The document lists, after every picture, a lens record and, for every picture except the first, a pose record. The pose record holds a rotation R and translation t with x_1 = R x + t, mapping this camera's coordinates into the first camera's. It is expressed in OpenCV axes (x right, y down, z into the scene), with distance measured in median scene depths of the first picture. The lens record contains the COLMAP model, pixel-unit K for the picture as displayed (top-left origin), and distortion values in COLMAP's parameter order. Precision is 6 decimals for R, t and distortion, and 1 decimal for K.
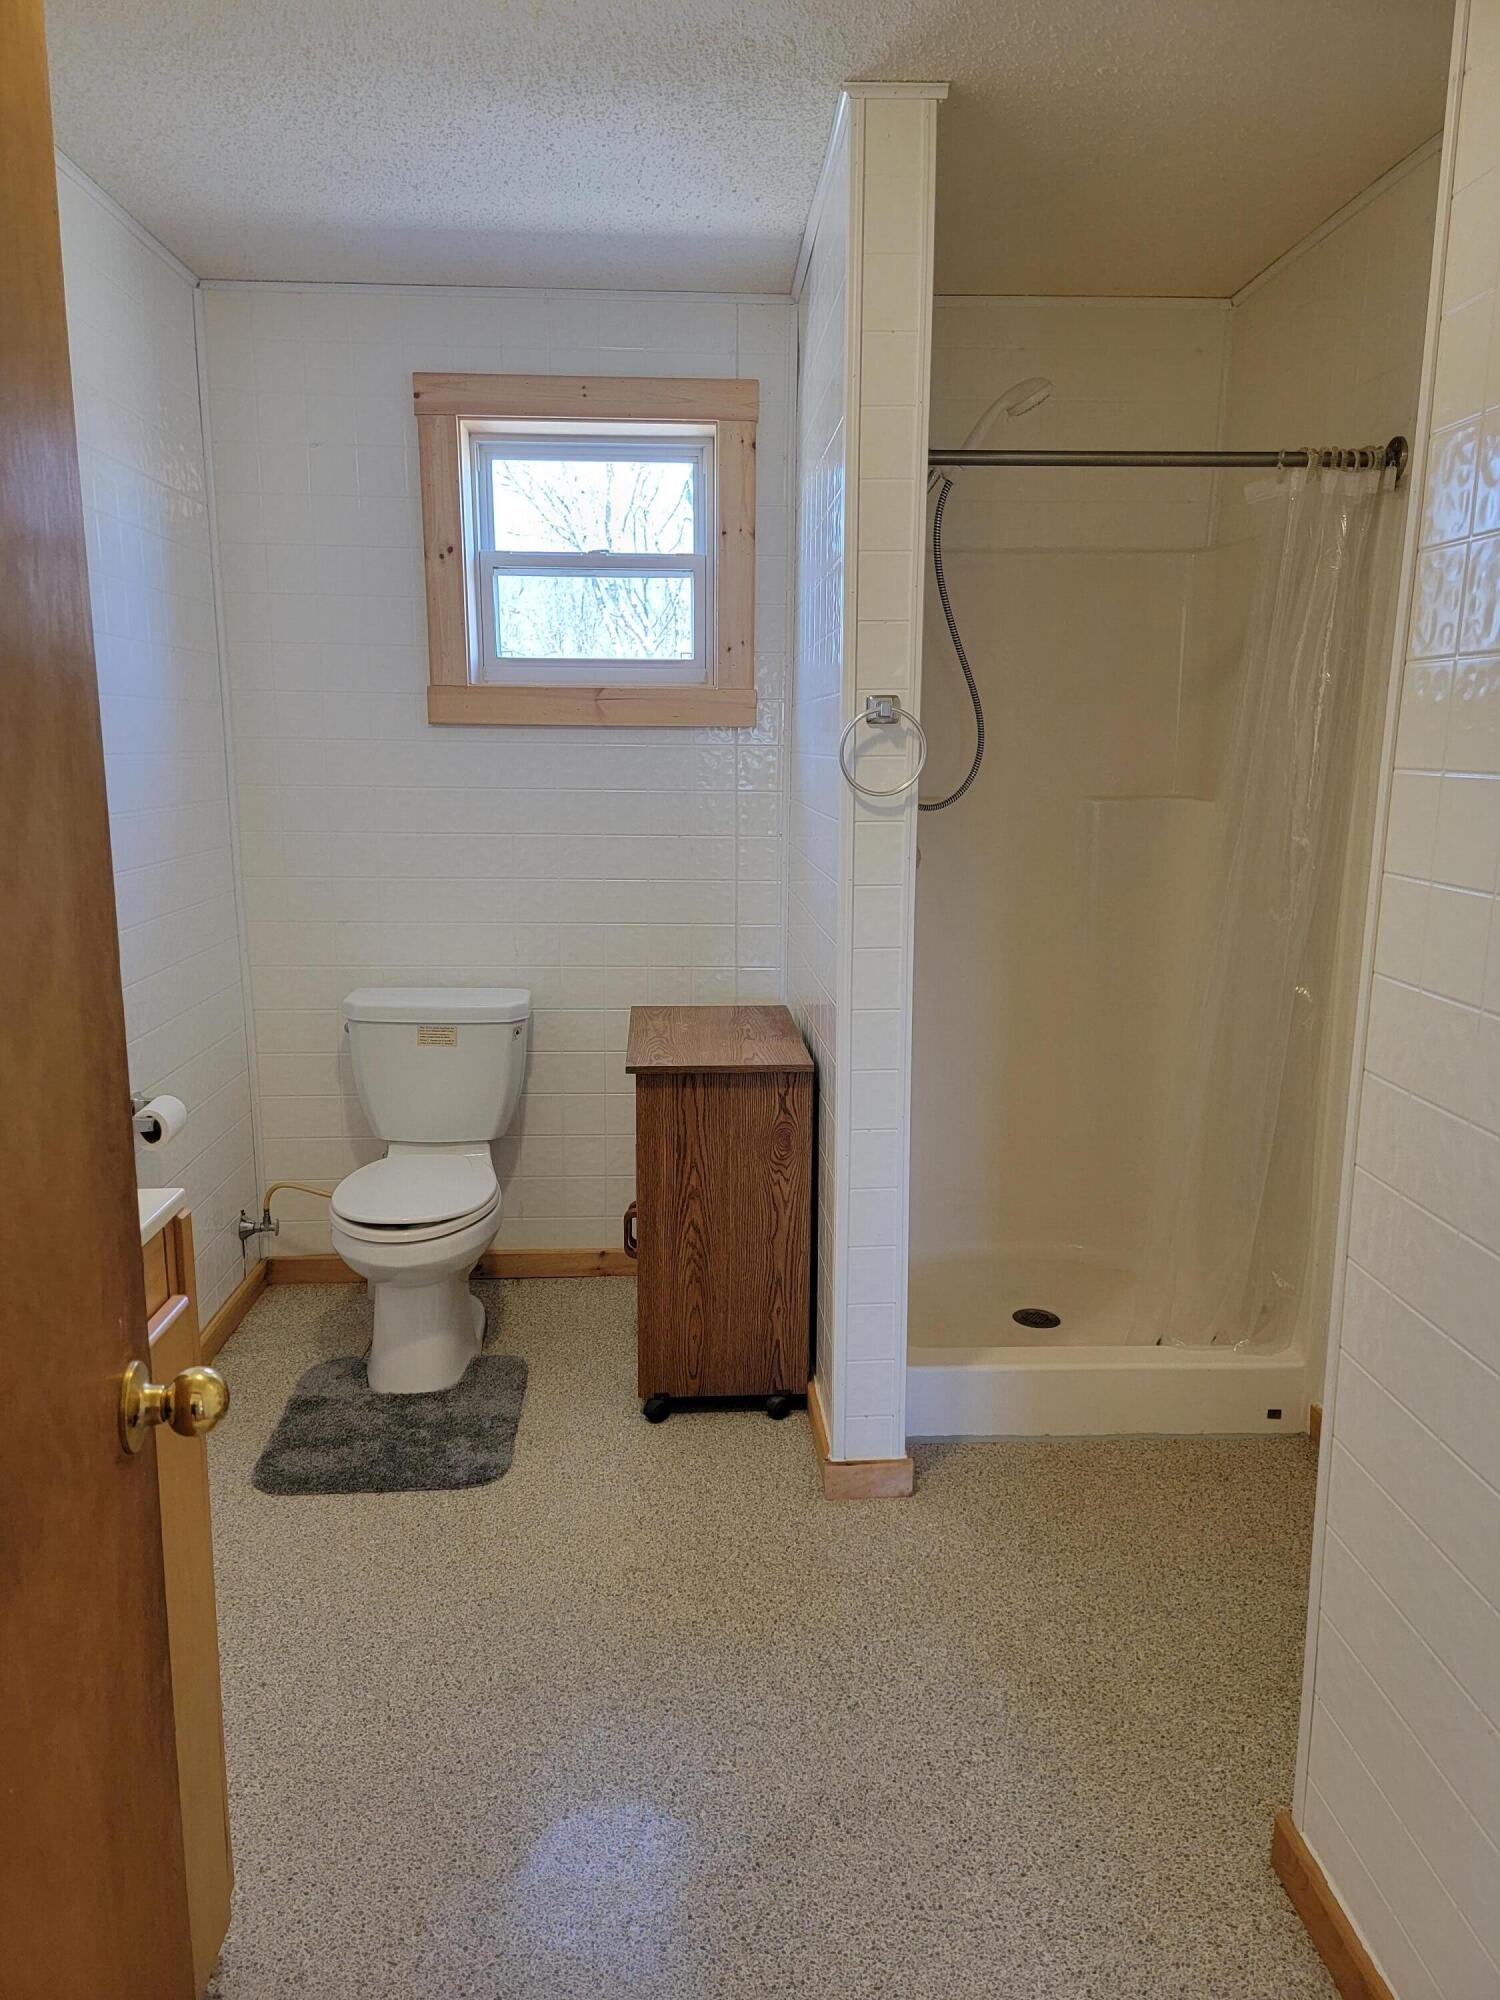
lens RADIAL K [[1403.5, 0, 750.0], [0, 1403.5, 1000.0], [0, 0, 1]] dist [0.095220, -0.082478]
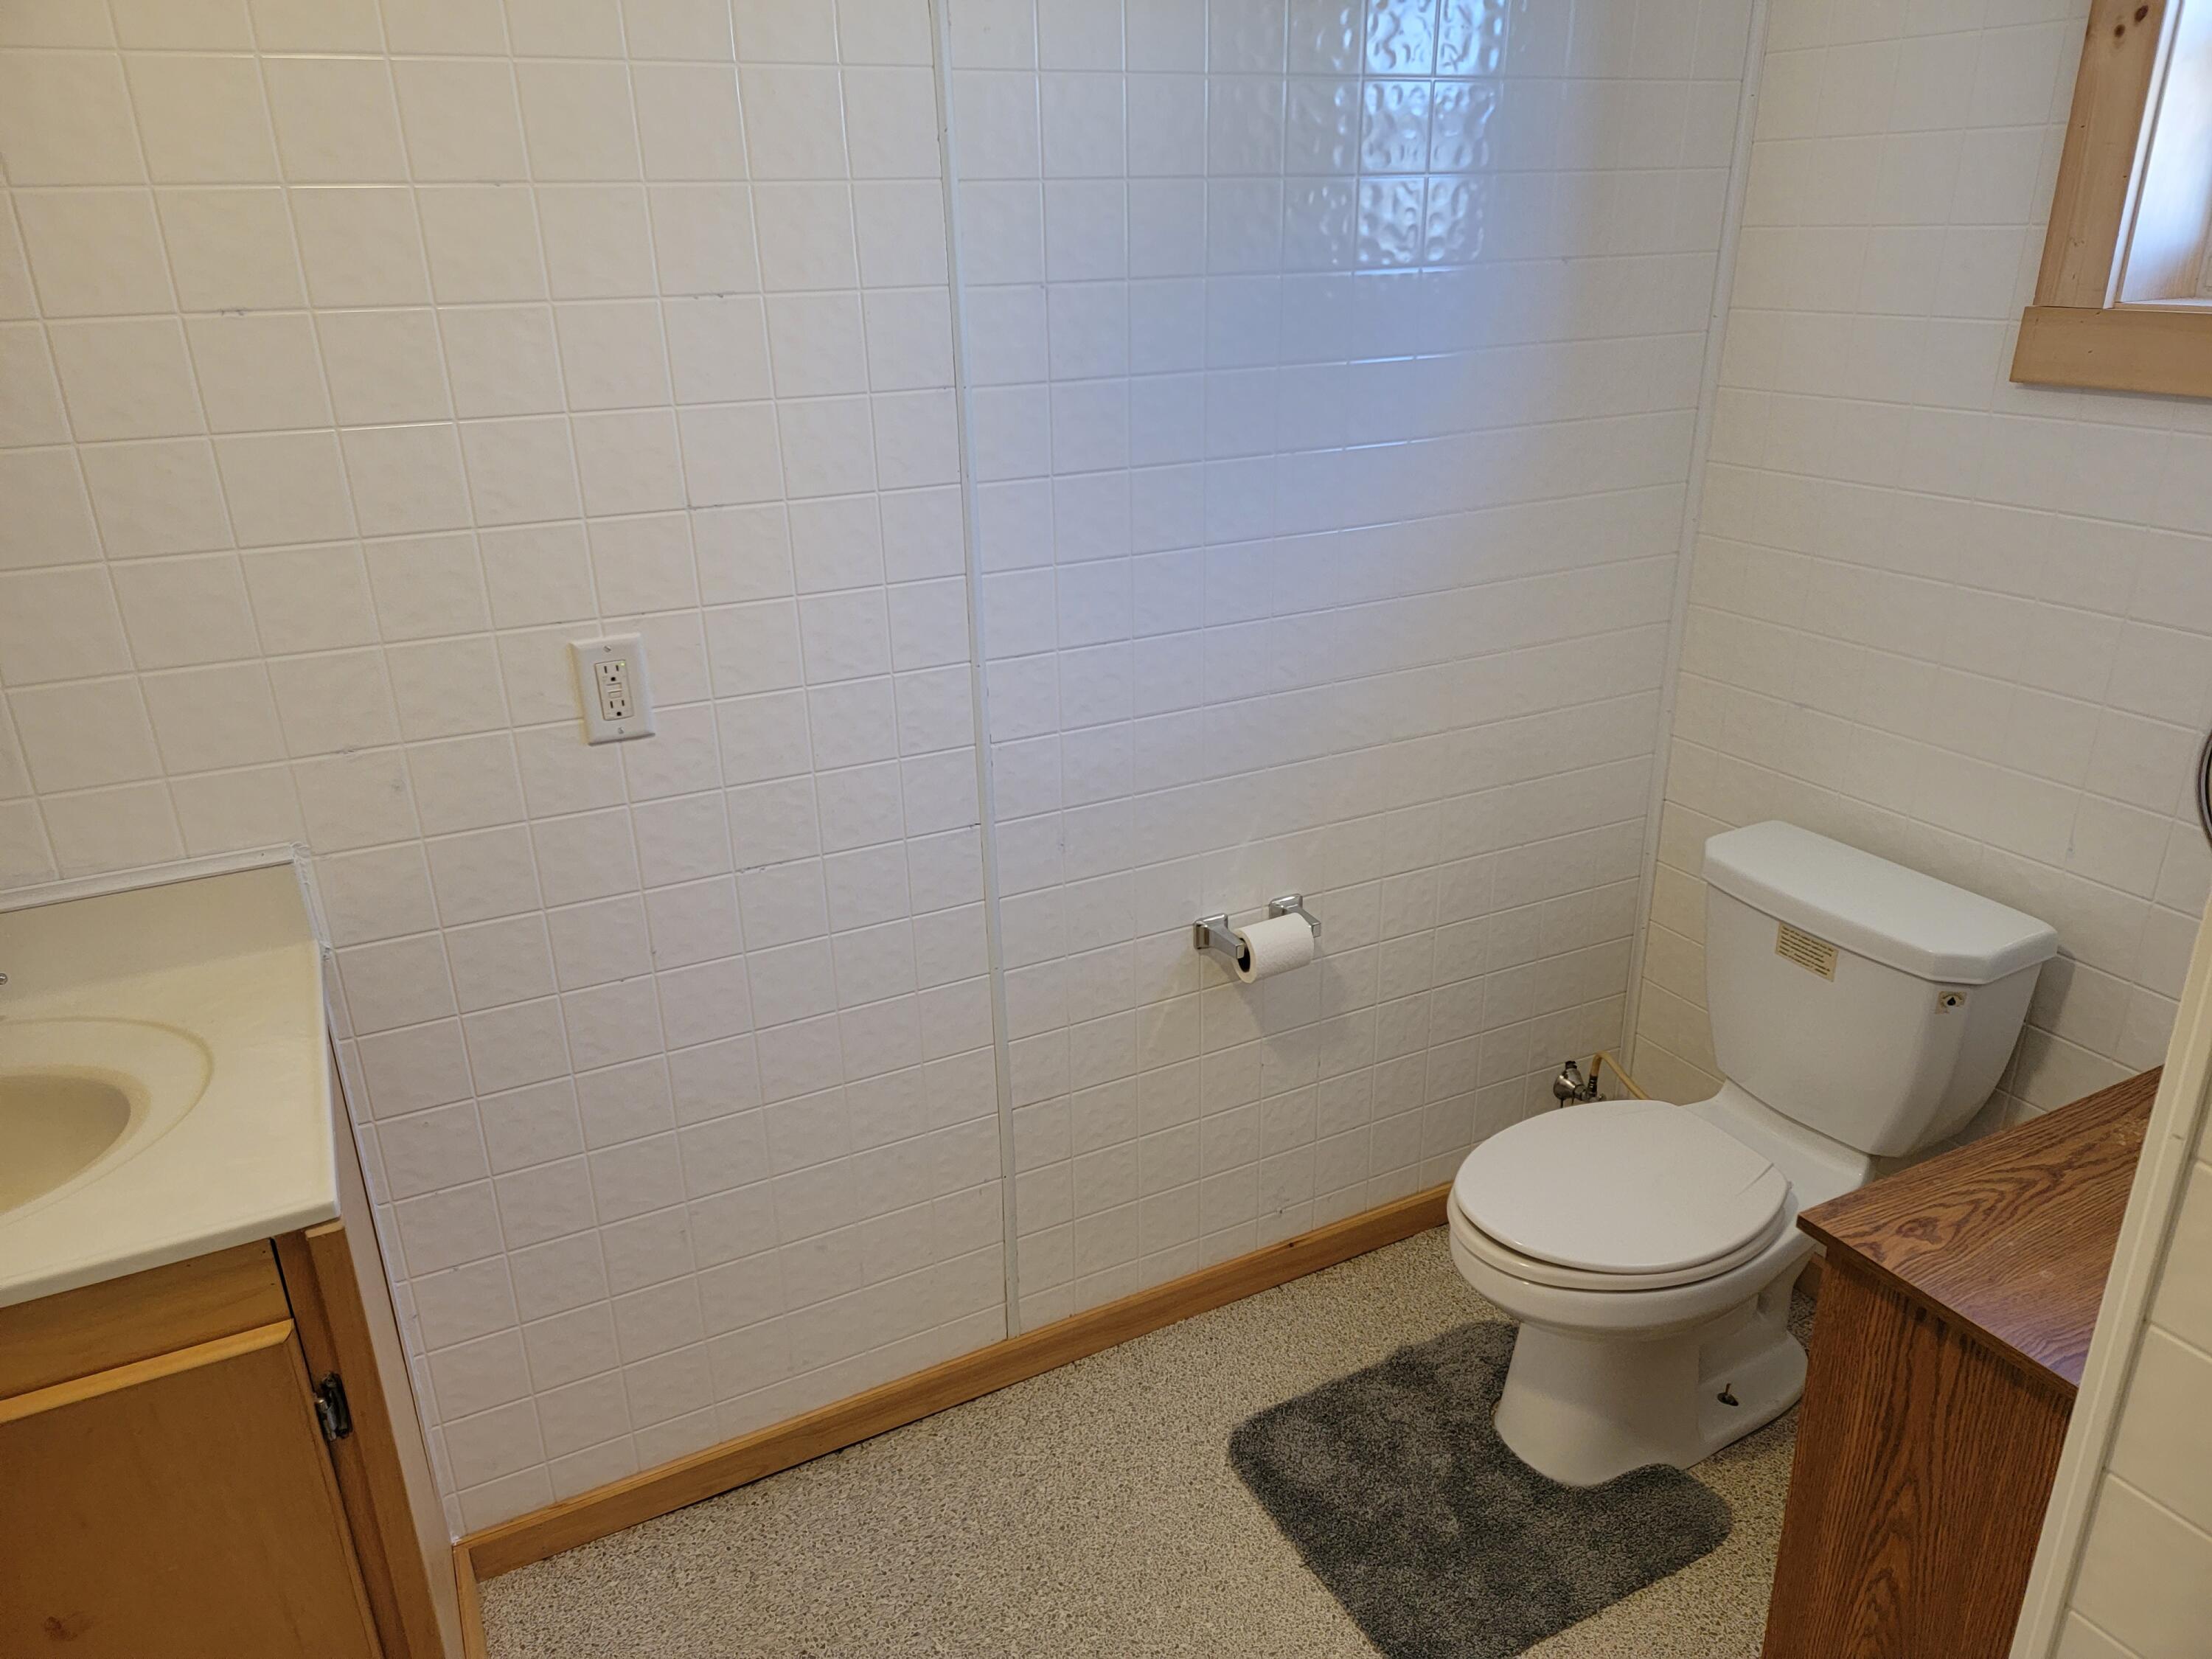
lens RADIAL K [[1552.2, 0, 1103.9], [0, 1552.2, 837.6], [0, 0, 1]] dist [0.095220, -0.082478]
pose [[0.400028, 0.334805, -0.853161, 0.215696], [-0.150598, 0.942246, 0.299153, -0.184087], [0.904045, 0.008815, 0.427346, 0.516746]]
